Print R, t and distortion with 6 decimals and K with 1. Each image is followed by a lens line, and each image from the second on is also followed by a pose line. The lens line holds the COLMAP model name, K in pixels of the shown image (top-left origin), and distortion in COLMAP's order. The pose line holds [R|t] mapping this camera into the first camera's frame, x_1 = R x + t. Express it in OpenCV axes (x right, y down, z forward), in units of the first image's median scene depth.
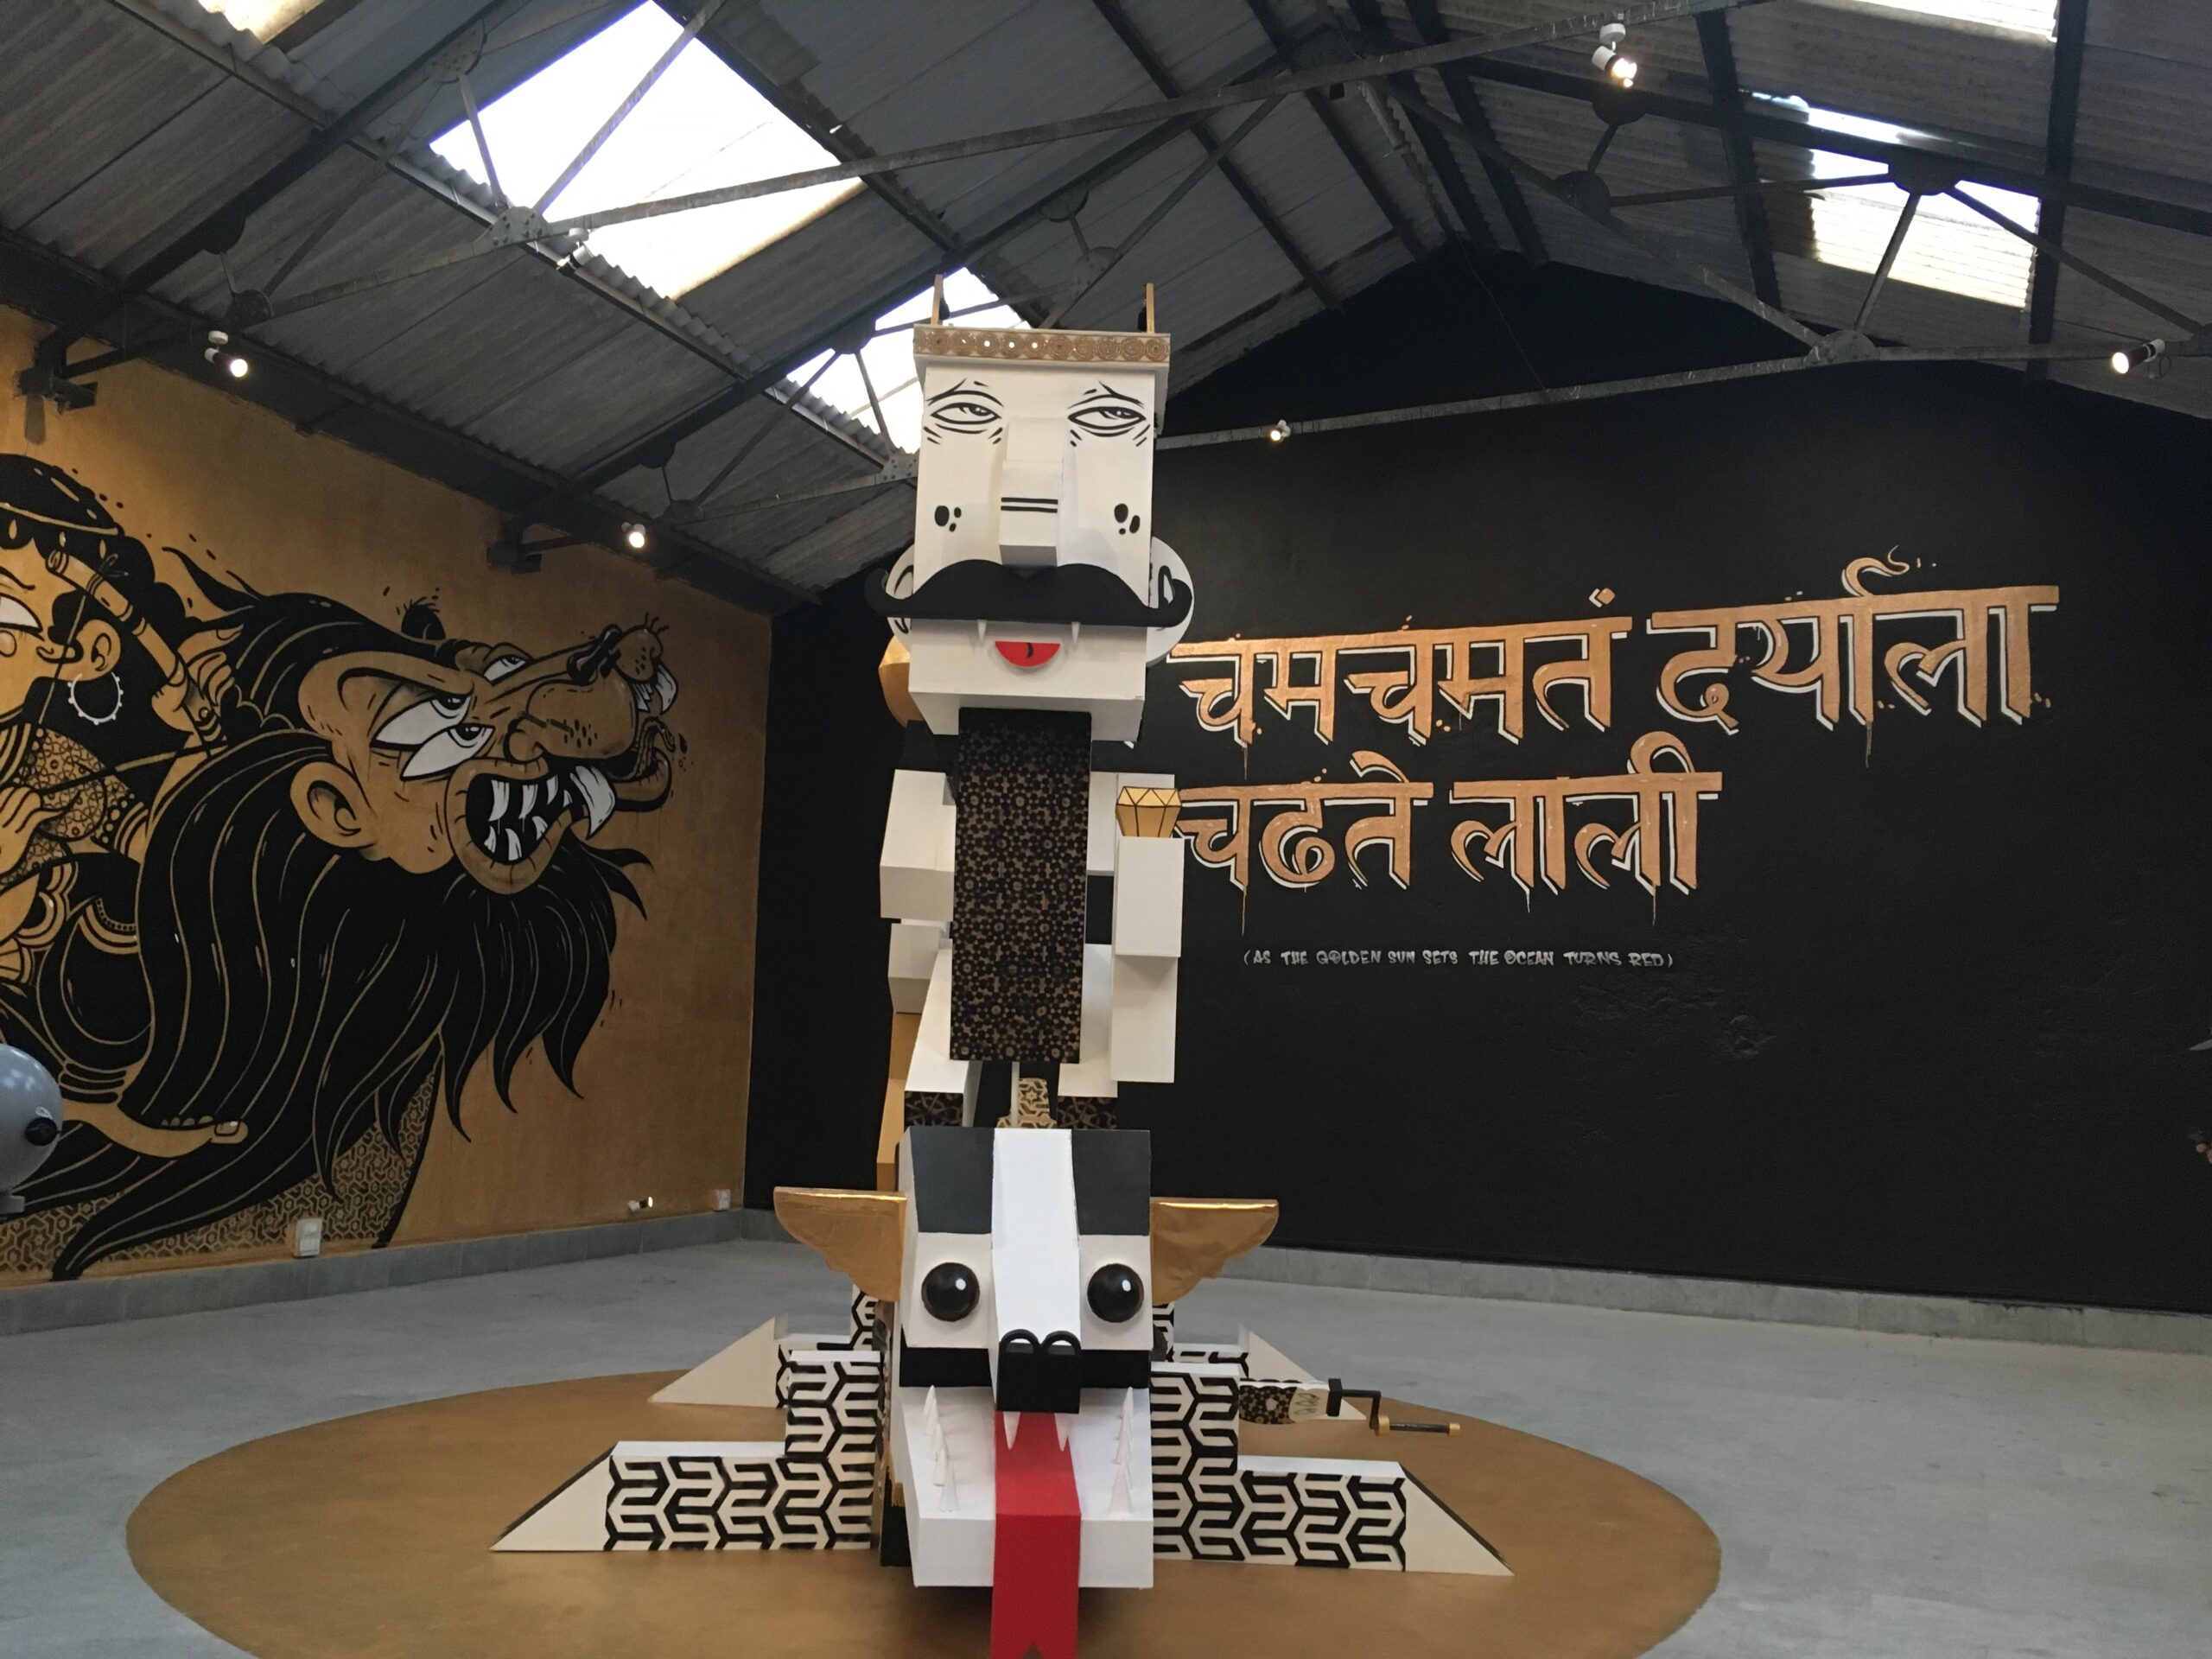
lens RADIAL K [[1857.3, 0, 1112.1], [0, 1857.3, 824.1], [0, 0, 1]] dist [0.112618, -0.168192]
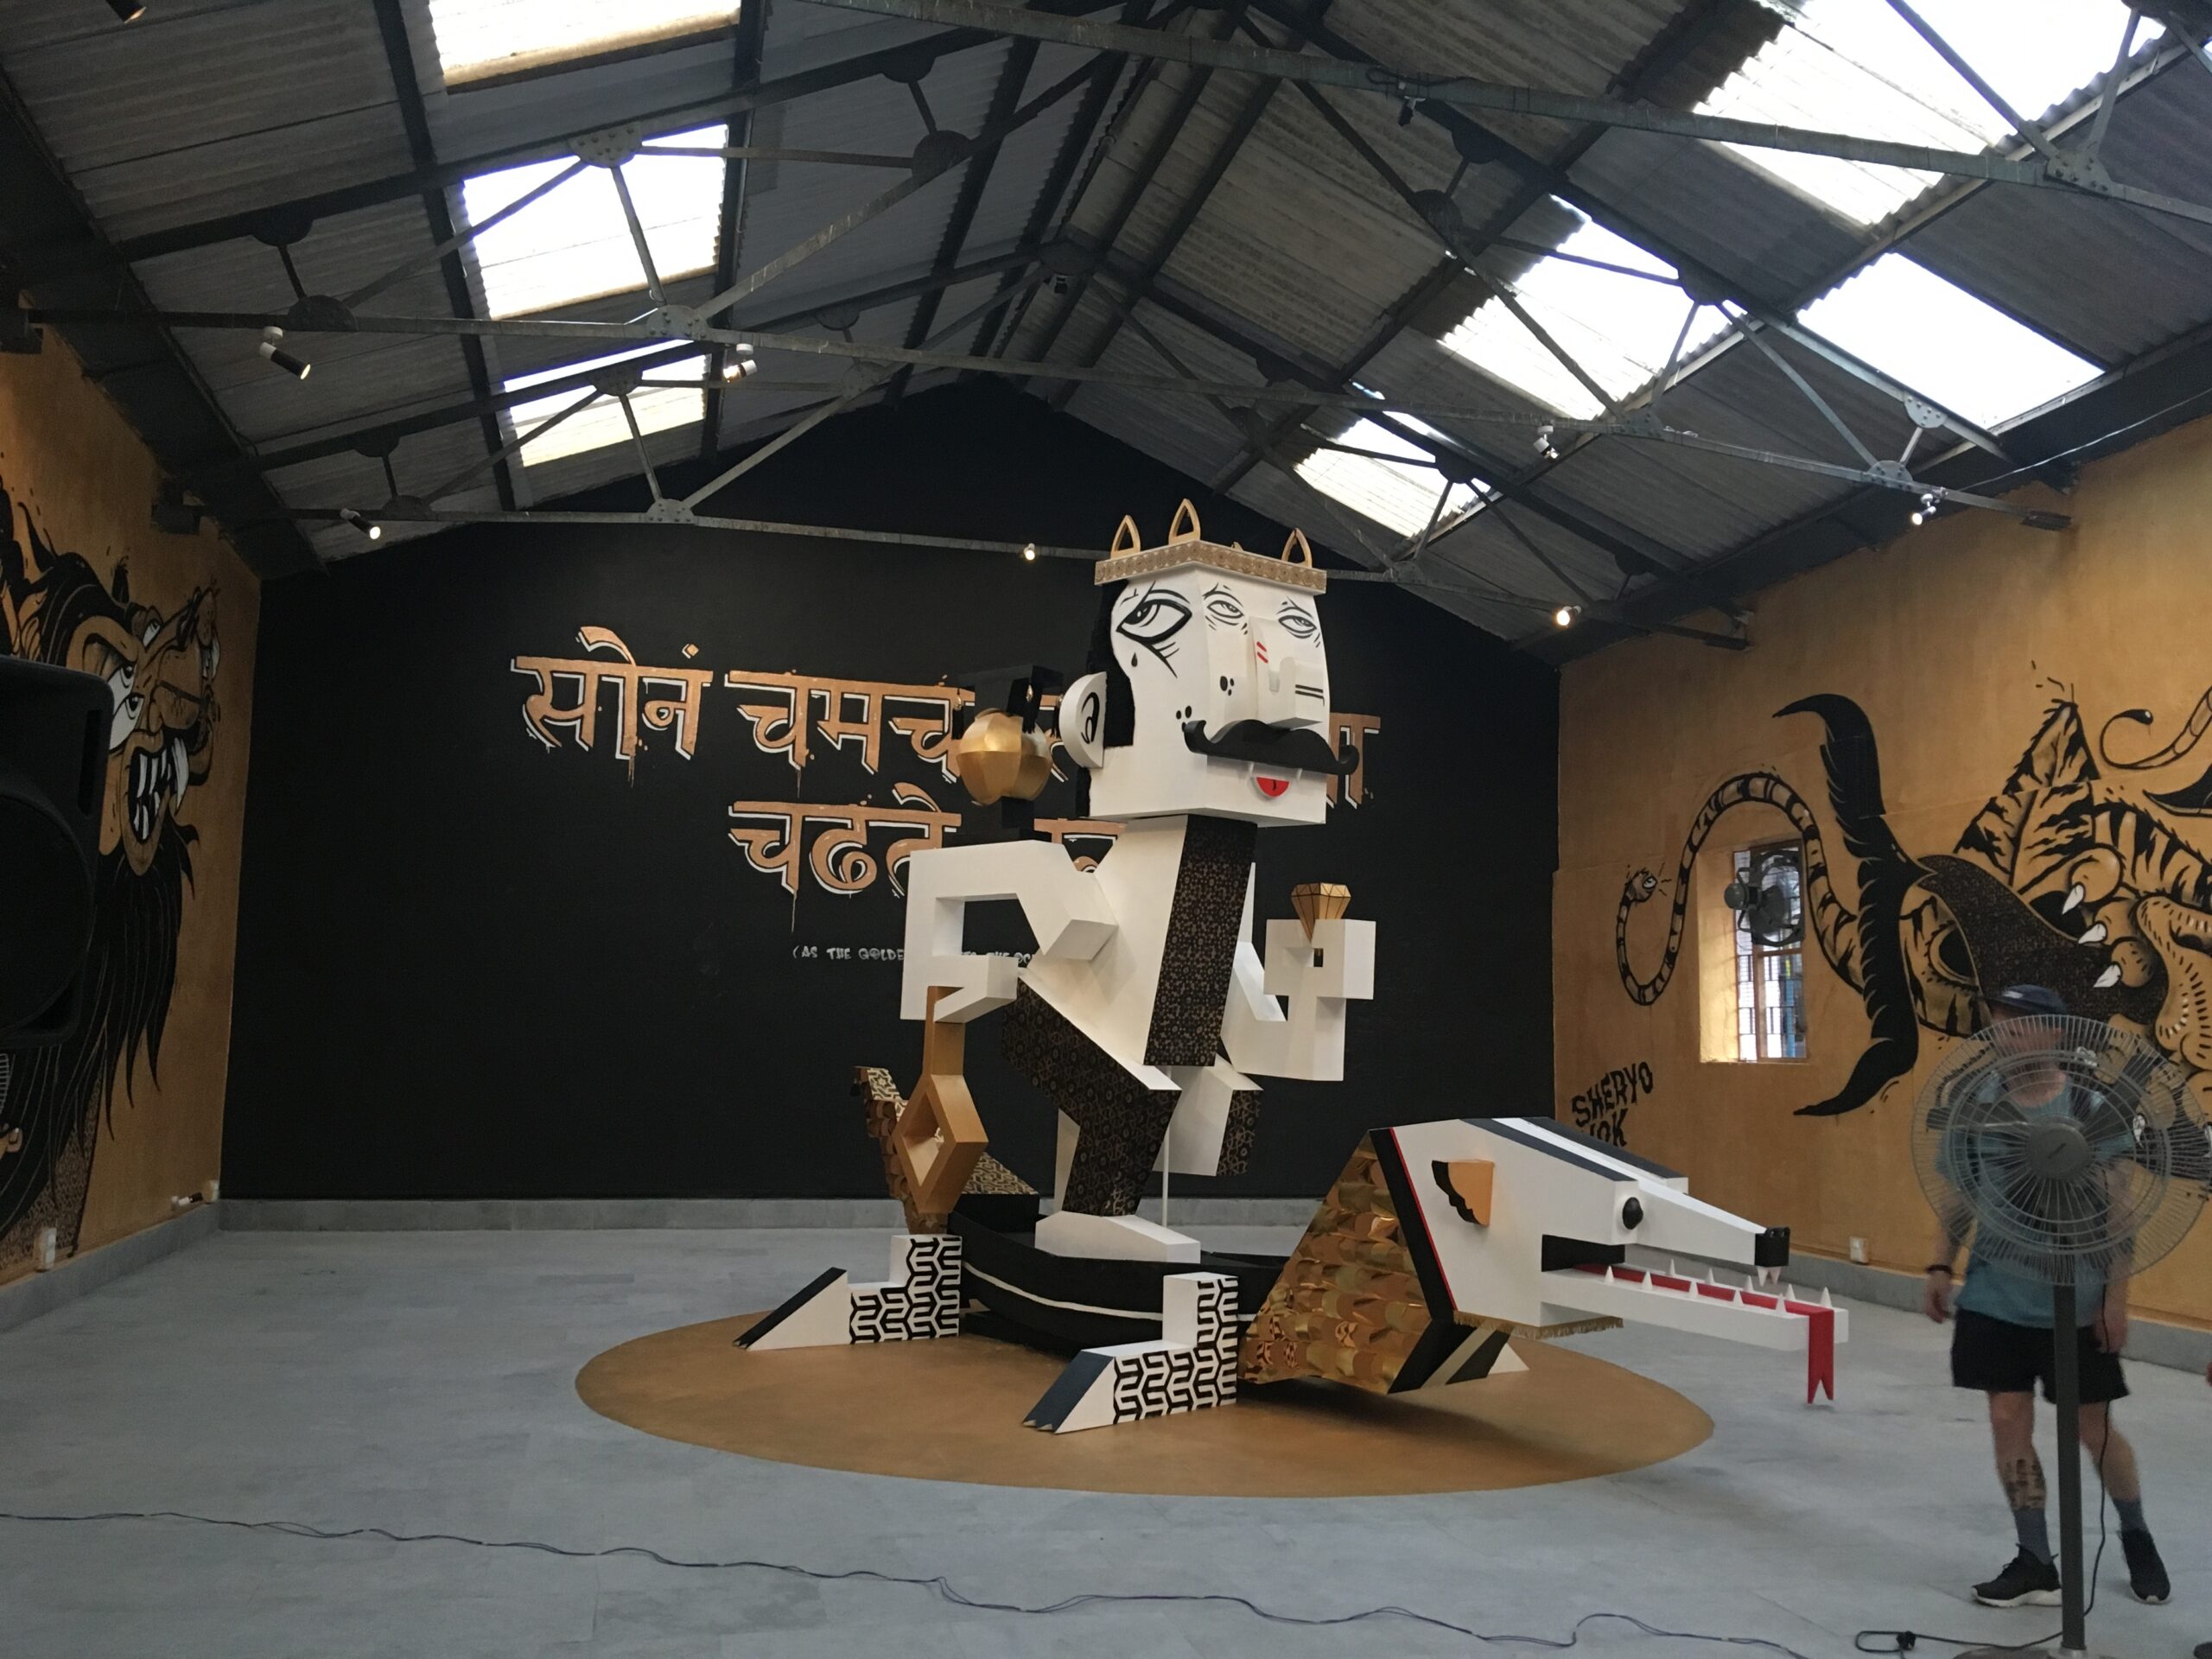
lens RADIAL K [[1857.3, 0, 1107.7], [0, 1857.3, 824.2], [0, 0, 1]] dist [0.112618, -0.168192]
pose [[0.793382, 0.059088, 0.605849, -0.600301], [-0.077497, 0.996984, 0.004249, -0.034565], [-0.603770, -0.050323, 0.795568, -0.044689]]
